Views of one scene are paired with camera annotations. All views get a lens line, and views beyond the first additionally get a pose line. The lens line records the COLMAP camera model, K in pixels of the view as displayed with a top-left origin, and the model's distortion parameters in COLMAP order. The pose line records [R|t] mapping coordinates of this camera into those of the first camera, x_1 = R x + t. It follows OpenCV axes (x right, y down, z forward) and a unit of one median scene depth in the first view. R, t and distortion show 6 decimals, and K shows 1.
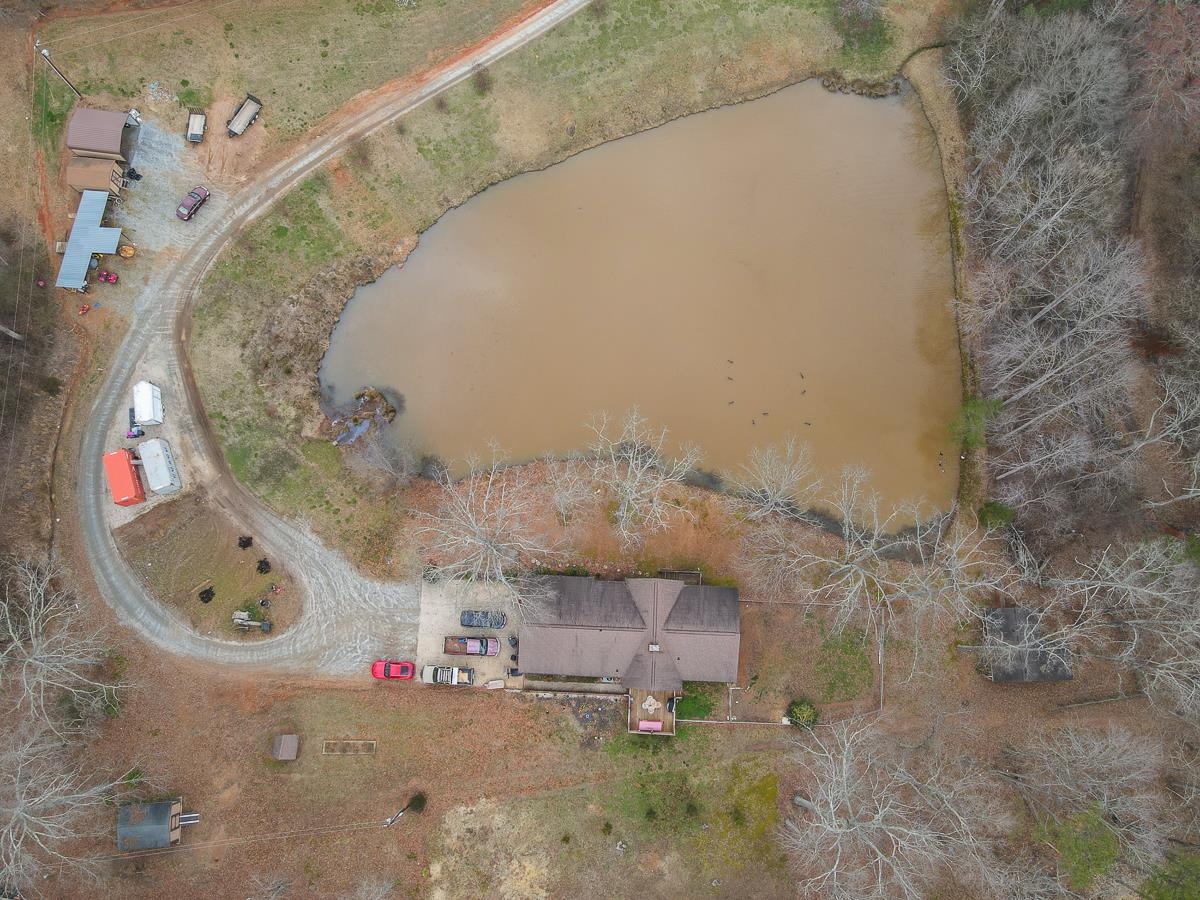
lens RADIAL K [[895.7, 0, 614.8], [0, 895.7, 451.1], [0, 0, 1]] dist [-0.001235, 0.036645]
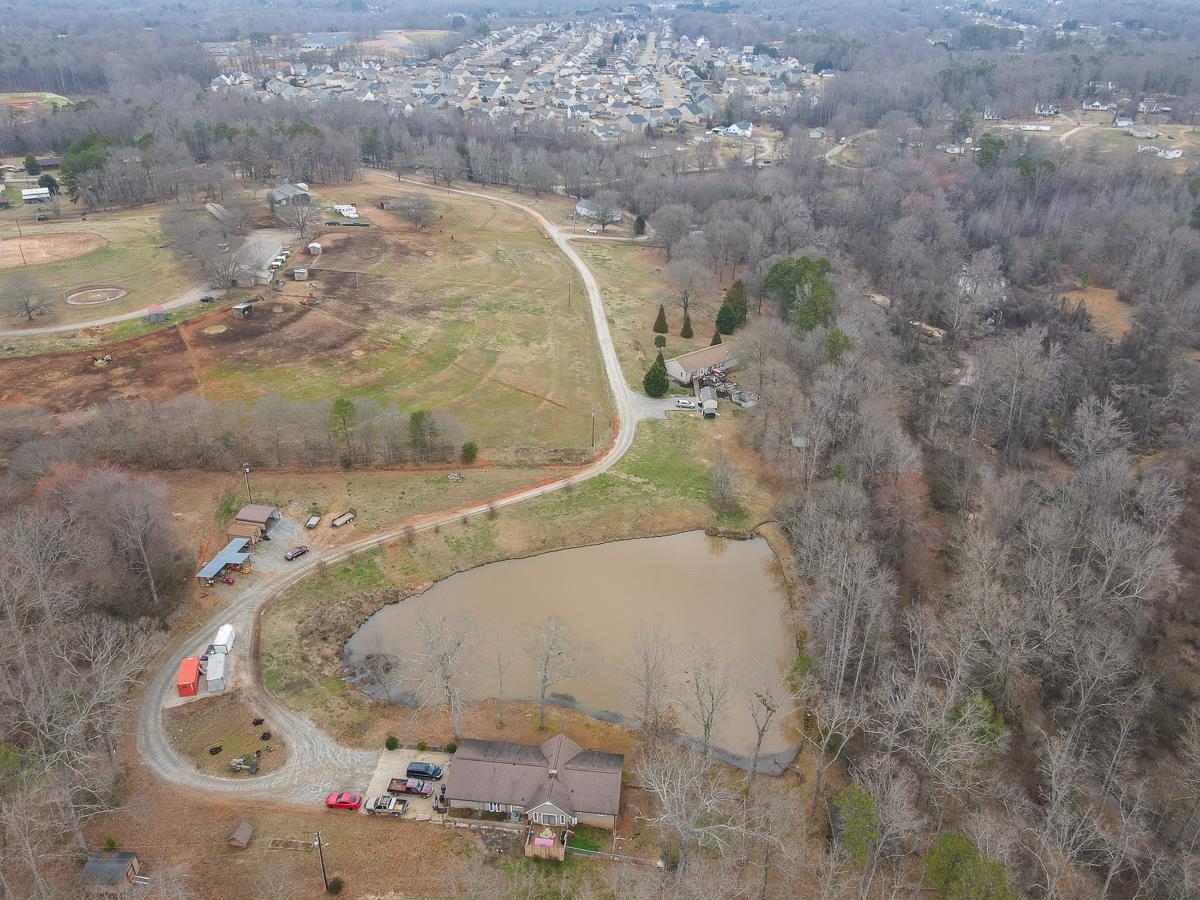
lens RADIAL K [[870.3, 0, 597.3], [0, 870.3, 460.0], [0, 0, 1]] dist [0.003738, 0.030342]
pose [[0.997320, 0.048739, -0.054557, 0.132791], [-0.073156, 0.669557, -0.739149, 0.730535], [0.000504, 0.741160, 0.671329, -0.143726]]
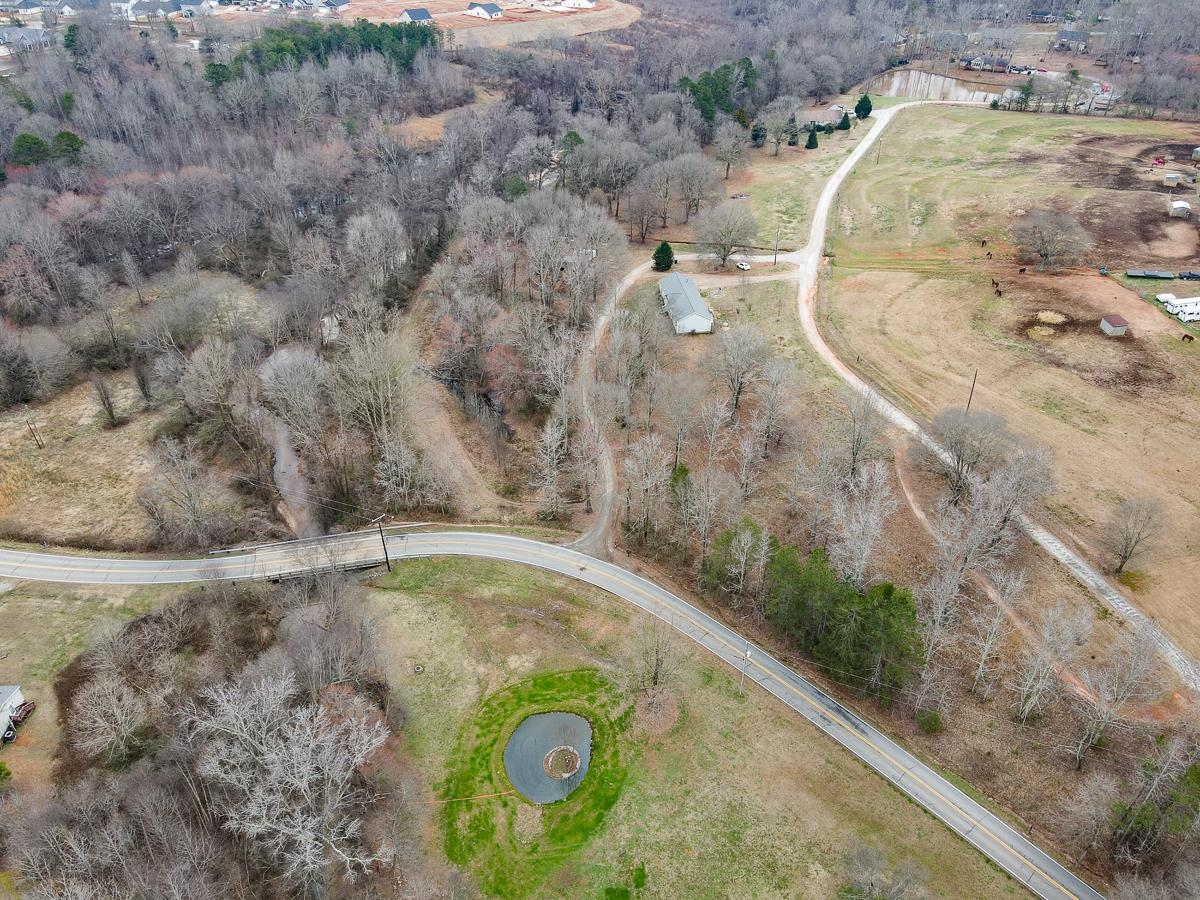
lens RADIAL K [[875.5, 0, 598.2], [0, 875.5, 449.3], [0, 0, 1]] dist [0.018052, 0.005250]
pose [[-0.820342, -0.323606, 0.471507, -1.031546], [0.559178, -0.281134, 0.779925, -4.571595], [-0.119832, 0.903462, 0.411579, 1.070816]]
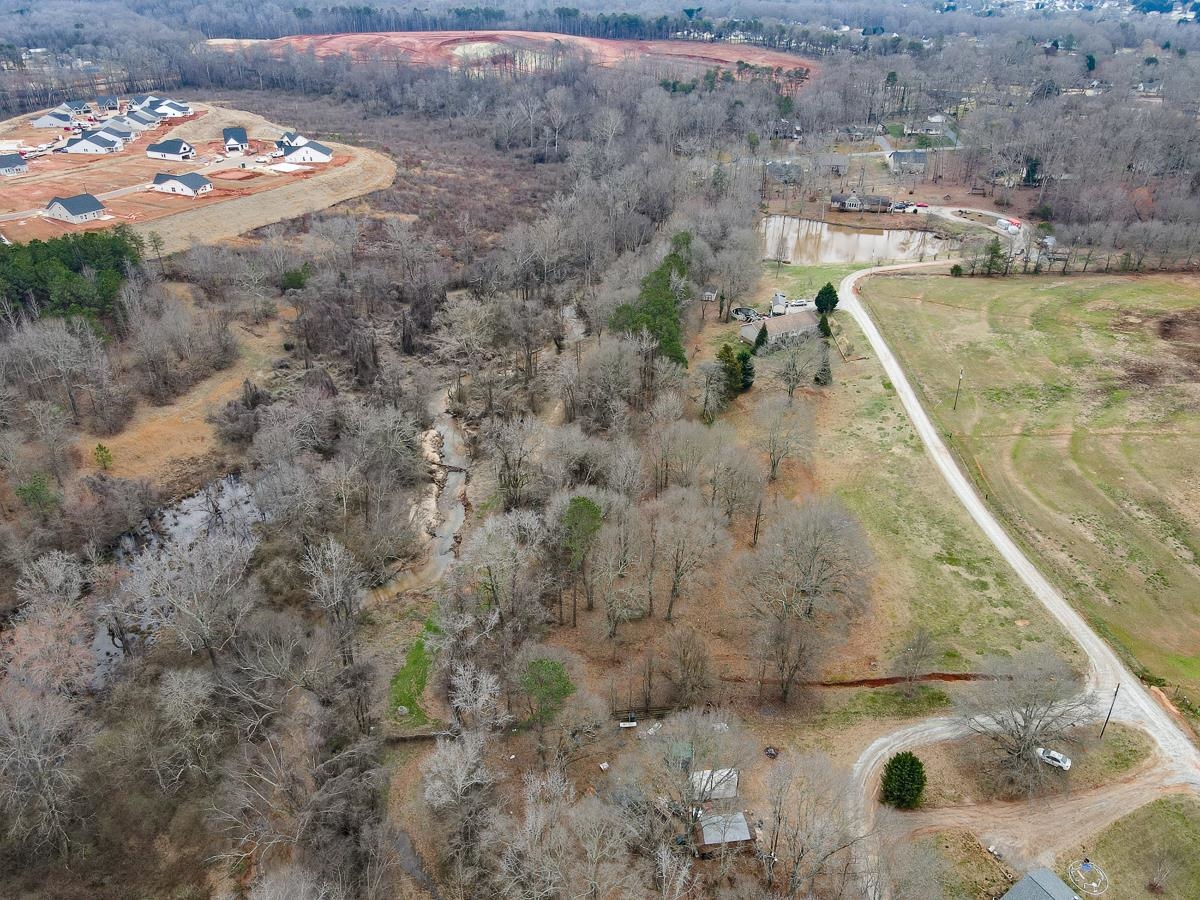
lens RADIAL K [[874.0, 0, 600.0], [0, 874.0, 450.0], [0, 0, 1]] dist [0.030887, -0.000633]
pose [[-0.977779, -0.102574, 0.182830, 0.280953], [0.205465, -0.295743, 0.932910, -3.551157], [-0.041621, 0.949745, 0.310246, 0.816329]]
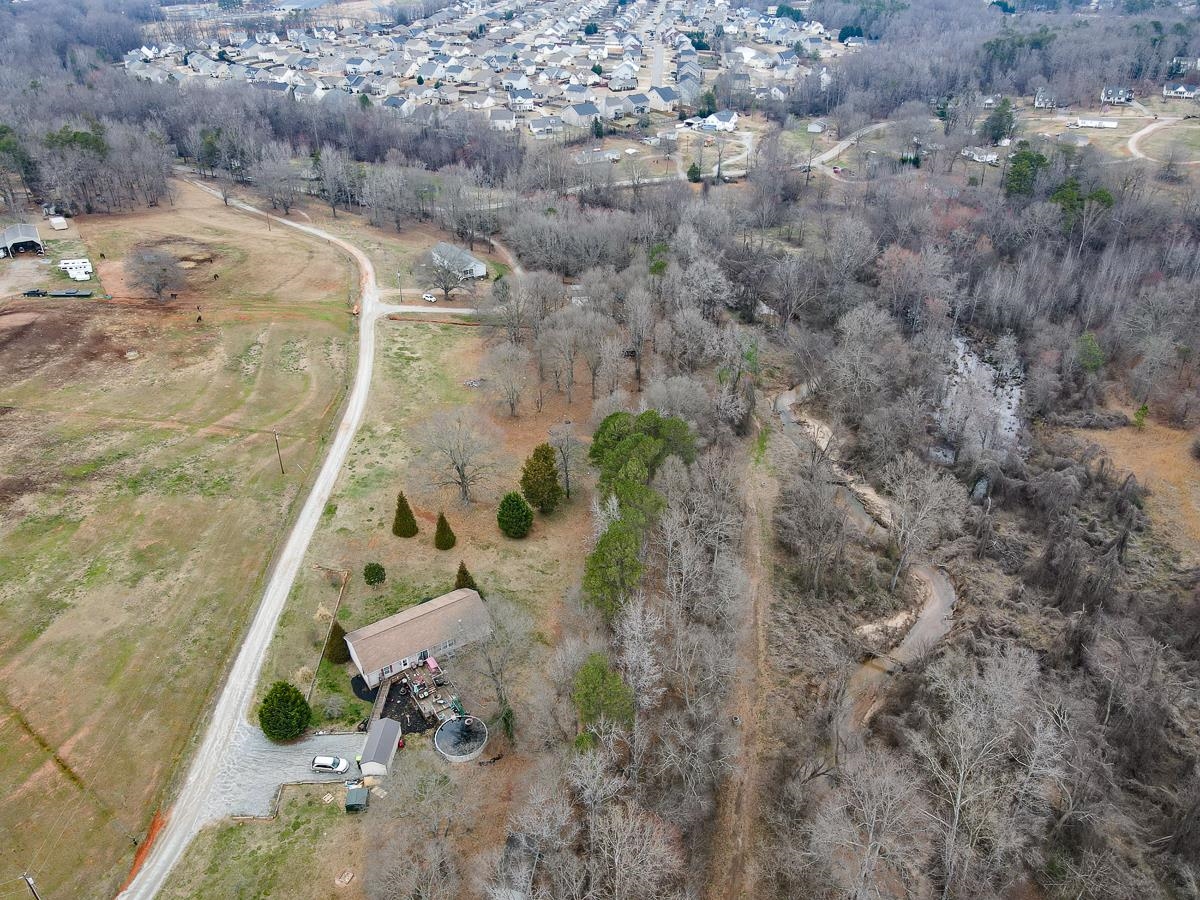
lens RADIAL K [[870.3, 0, 597.3], [0, 870.3, 460.0], [0, 0, 1]] dist [0.003738, 0.030342]
pose [[0.991022, 0.076147, -0.109896, 0.657090], [-0.131678, 0.698258, -0.703631, -0.472173], [0.023156, 0.711785, 0.702016, 0.124361]]
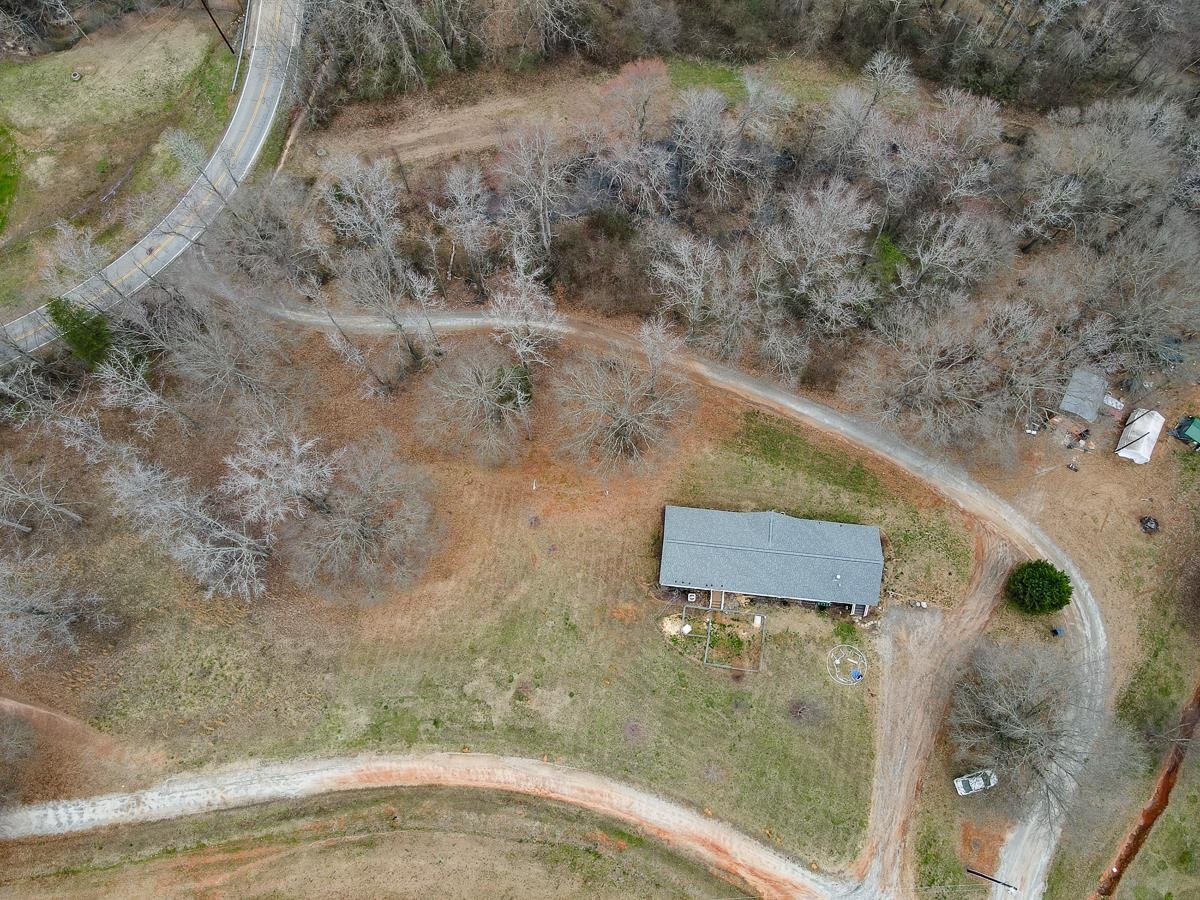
lens RADIAL K [[875.5, 0, 598.2], [0, 875.5, 449.3], [0, 0, 1]] dist [0.018052, 0.005250]
pose [[0.742552, -0.643941, 0.184273, -0.348204], [0.656369, 0.754390, -0.008713, -2.955708], [-0.133403, 0.127421, 0.982836, 0.688157]]
